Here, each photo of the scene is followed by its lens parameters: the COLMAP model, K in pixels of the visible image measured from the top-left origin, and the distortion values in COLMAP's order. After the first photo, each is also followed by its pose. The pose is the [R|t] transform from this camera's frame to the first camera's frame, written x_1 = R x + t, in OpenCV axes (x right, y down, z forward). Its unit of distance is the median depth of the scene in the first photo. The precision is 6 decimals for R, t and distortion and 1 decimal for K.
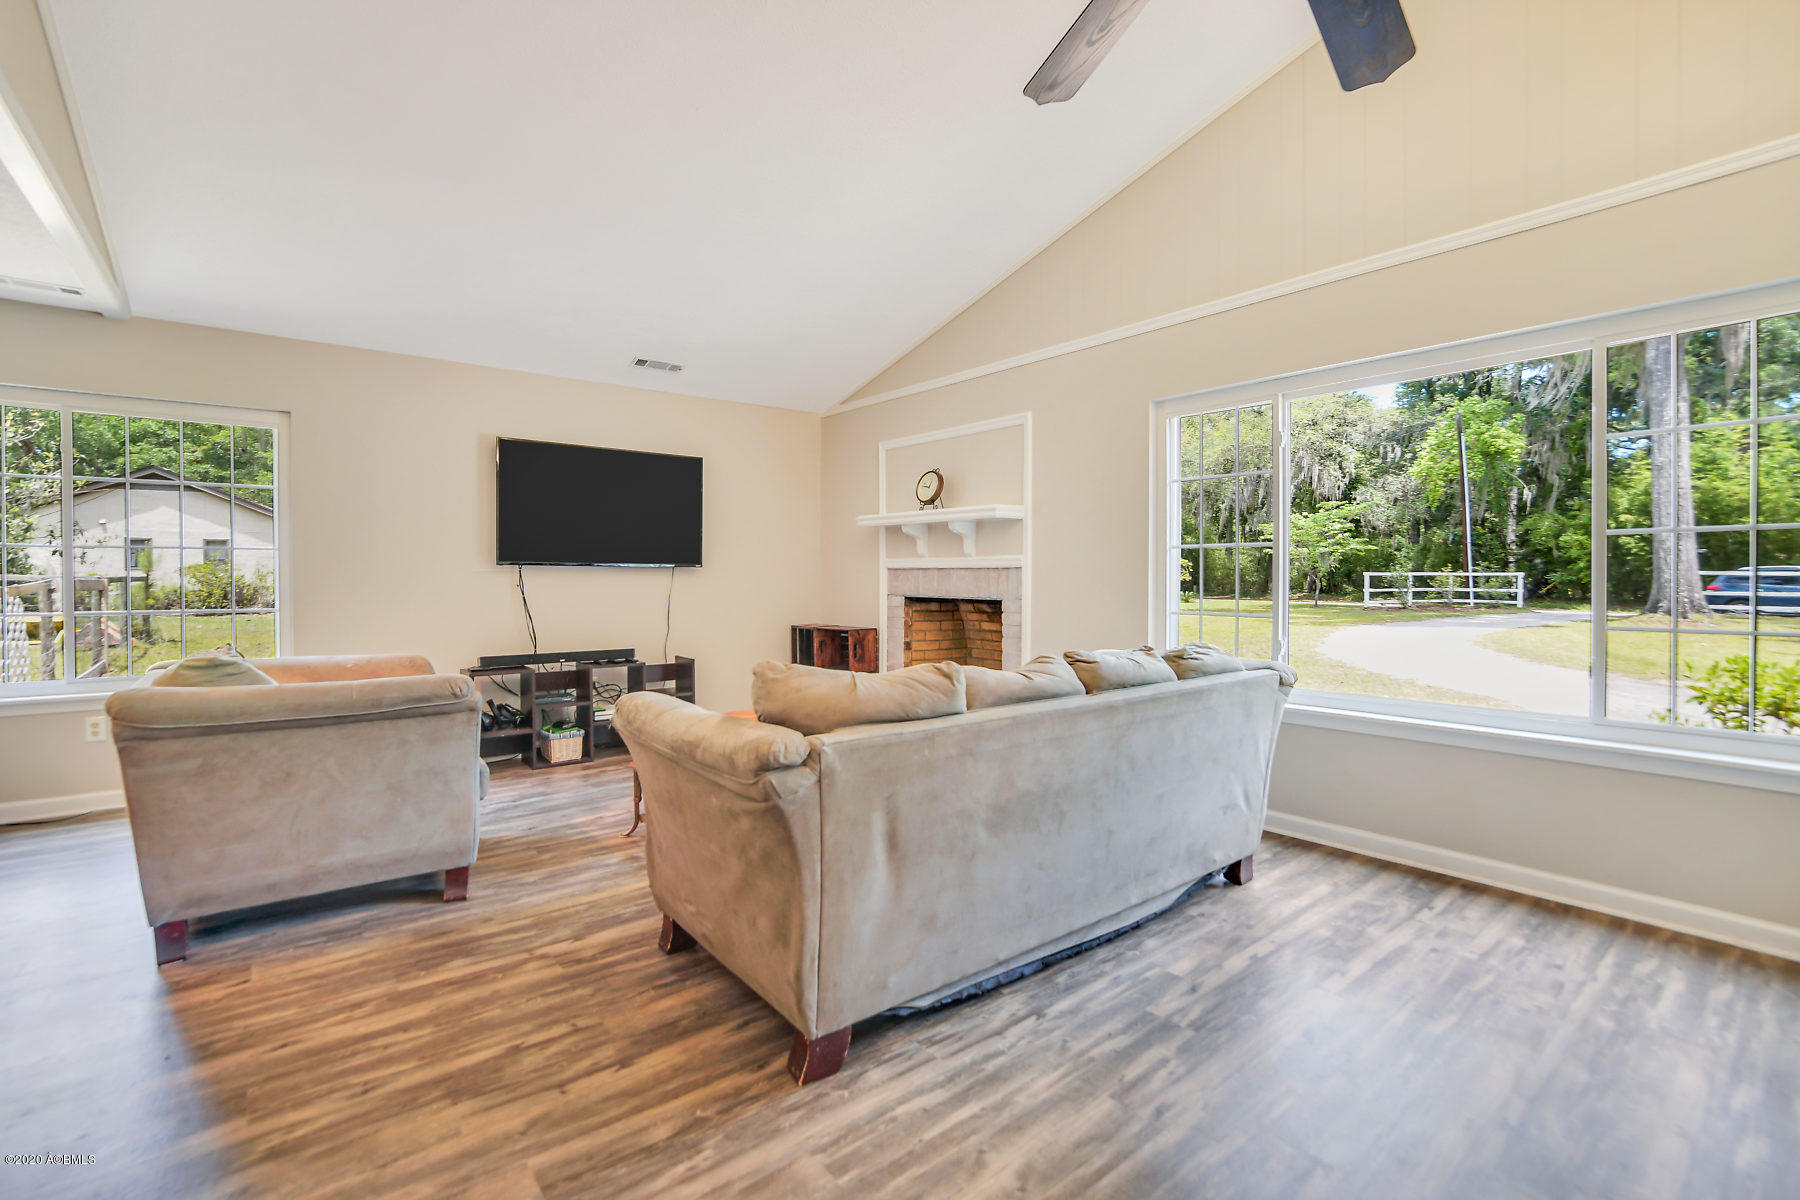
lens RADIAL K [[806.9, 0, 890.5], [0, 806.9, 586.1], [0, 0, 1]] dist [-0.033179, 0.005874]
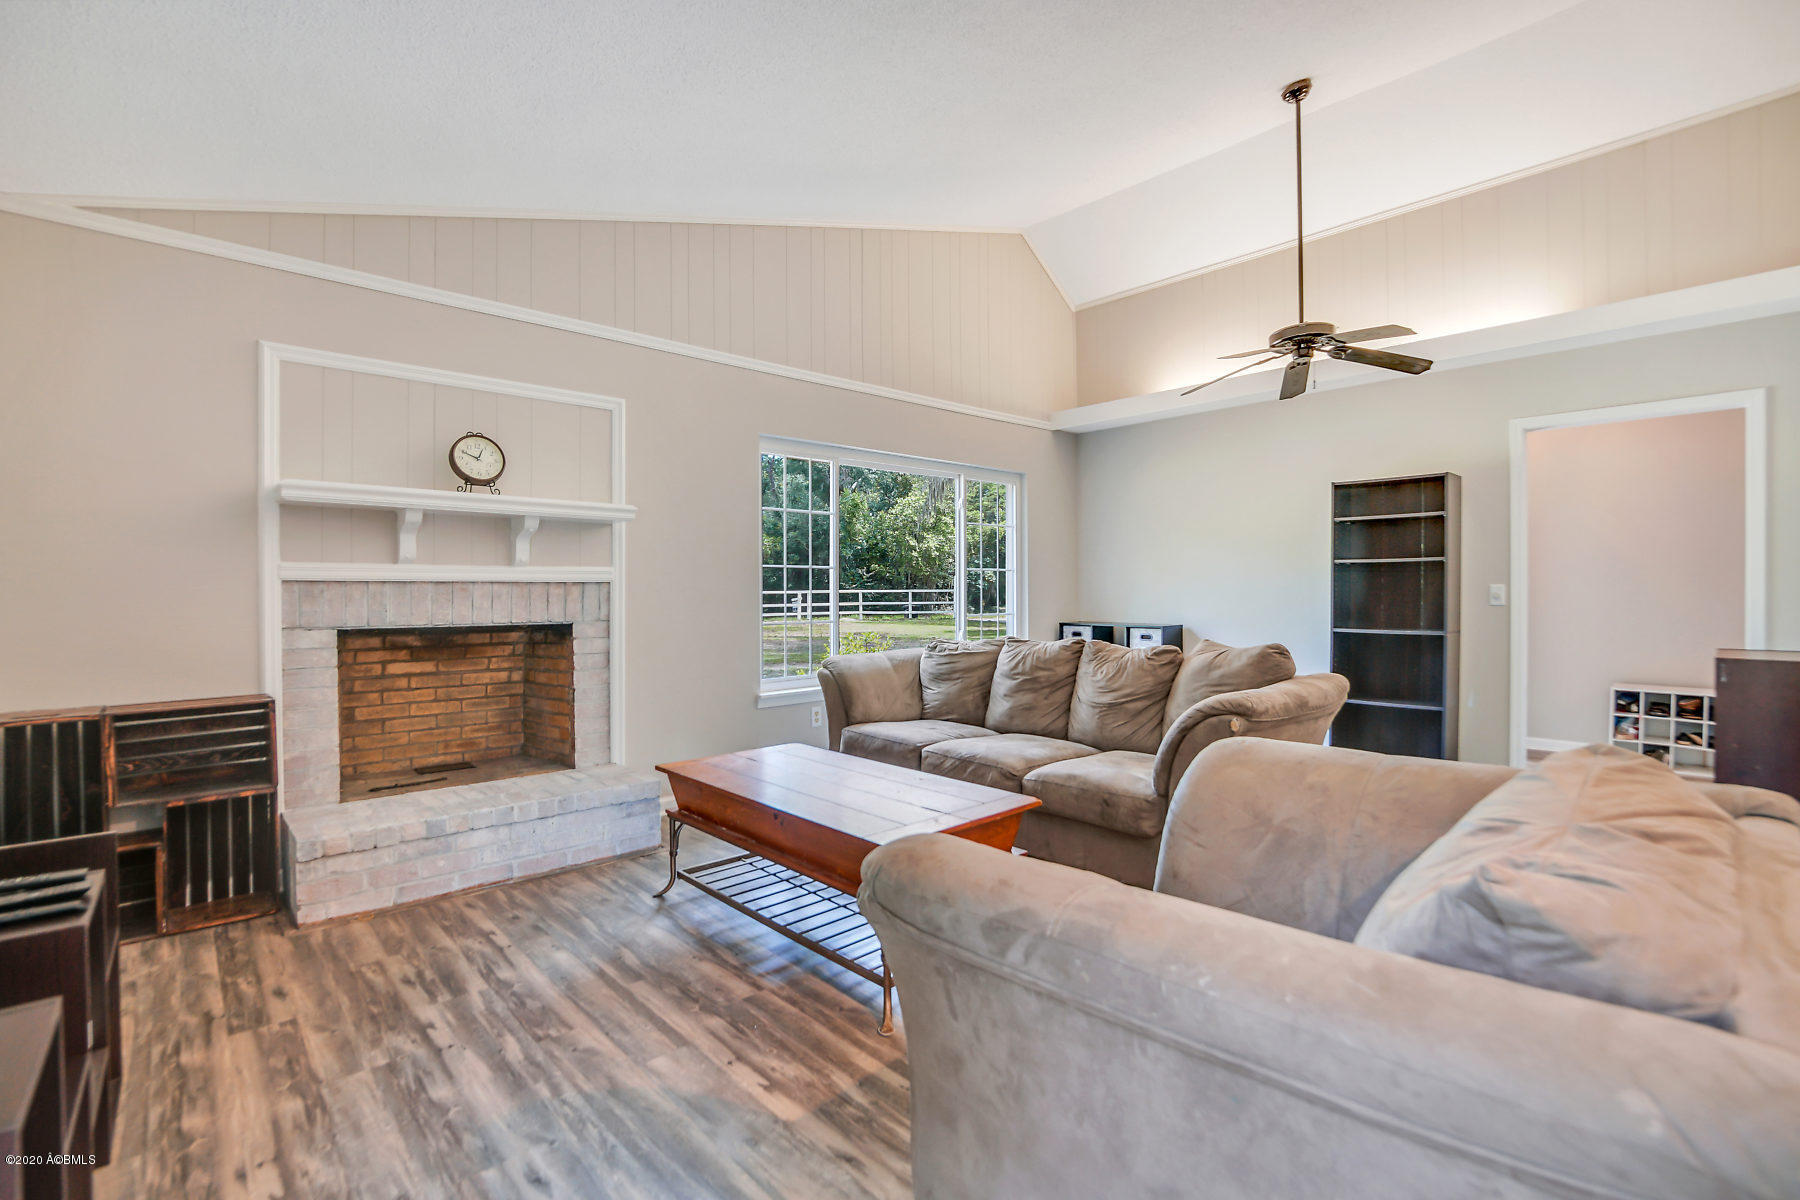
lens RADIAL K [[806.9, 0, 903.8], [0, 806.9, 586.9], [0, 0, 1]] dist [-0.033179, 0.005874]
pose [[-0.083960, 0.004907, 0.996457, -0.692233], [0.014204, 0.999892, -0.003727, -0.011346], [-0.996368, 0.013840, -0.084021, 0.773983]]
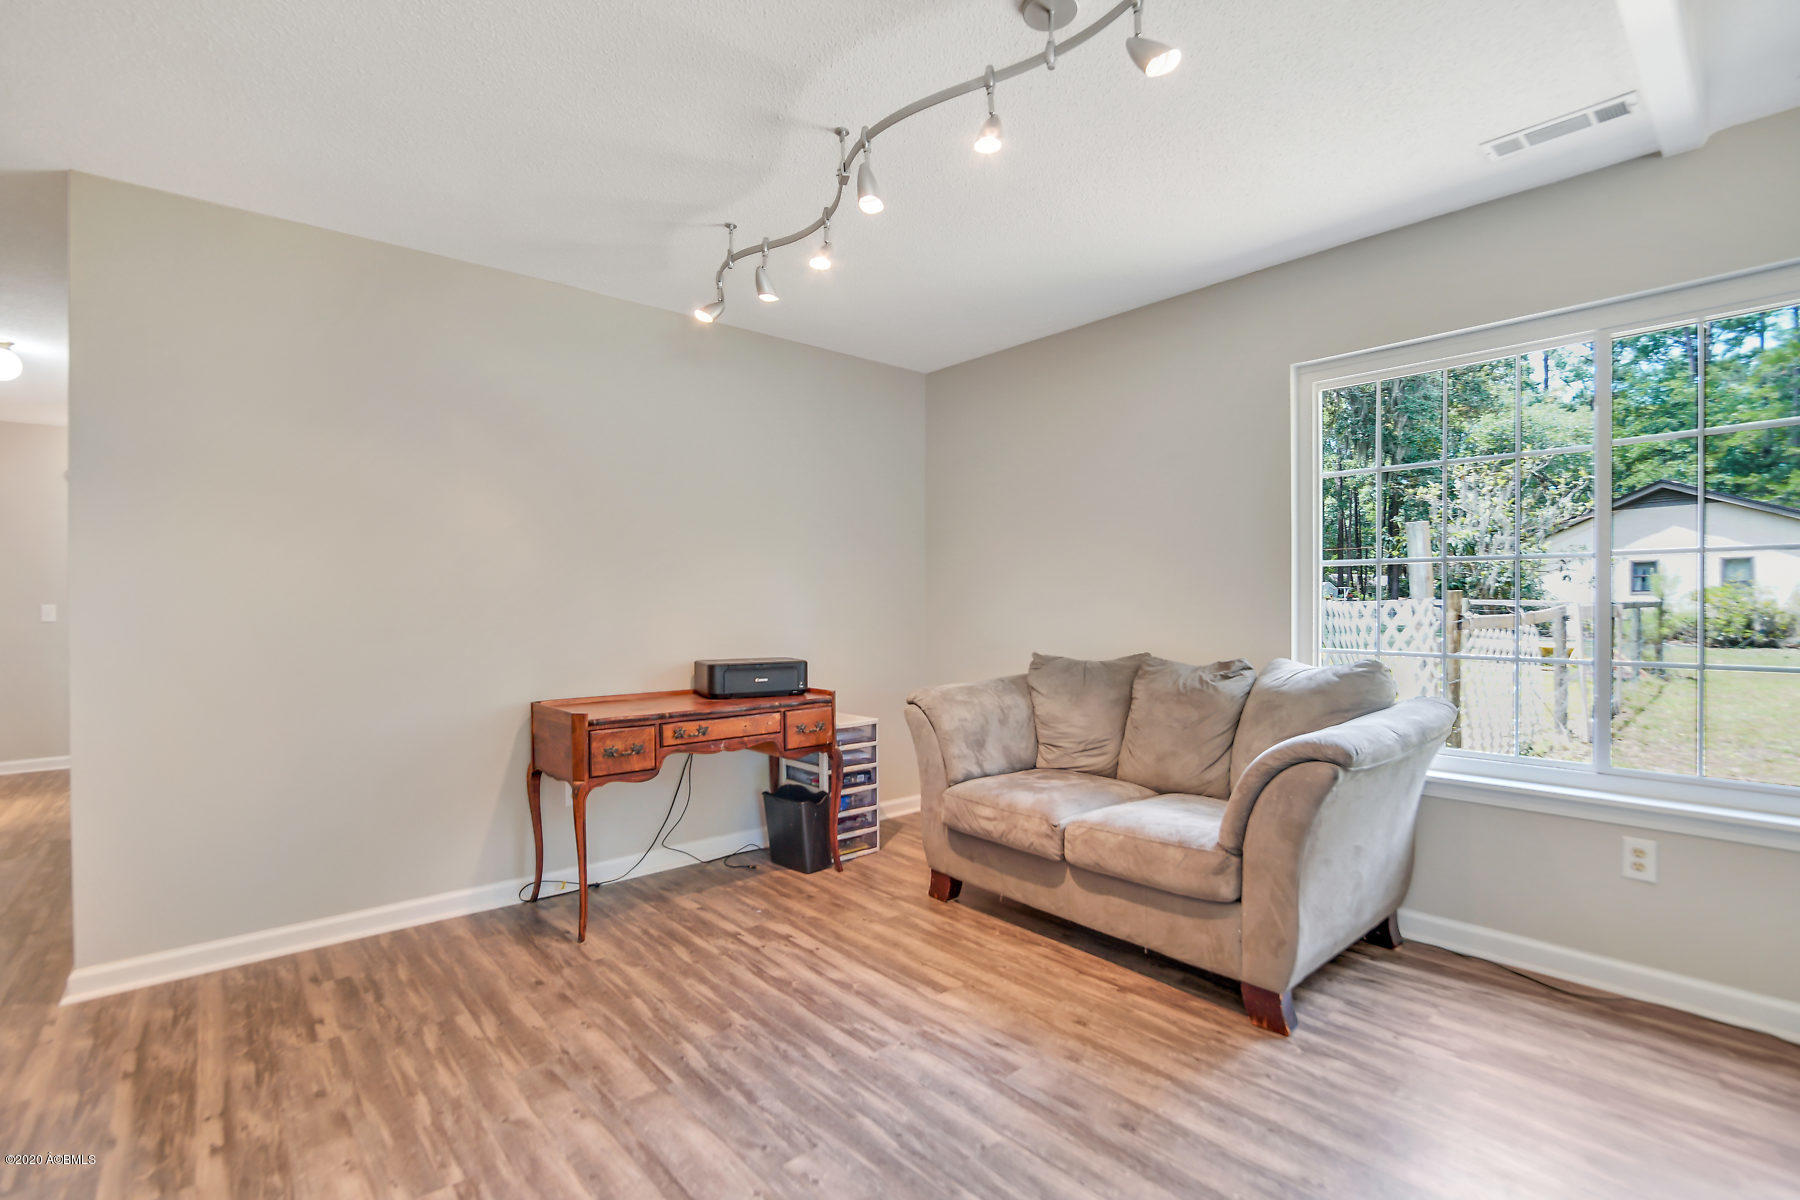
lens RADIAL K [[806.9, 0, 895.6], [0, 806.9, 616.3], [0, 0, 1]] dist [-0.033179, 0.005874]
pose [[0.052008, 0.015238, -0.998530, -0.366918], [-0.008822, 0.999852, 0.014799, -0.004626], [0.998608, 0.008039, 0.052135, 0.328295]]
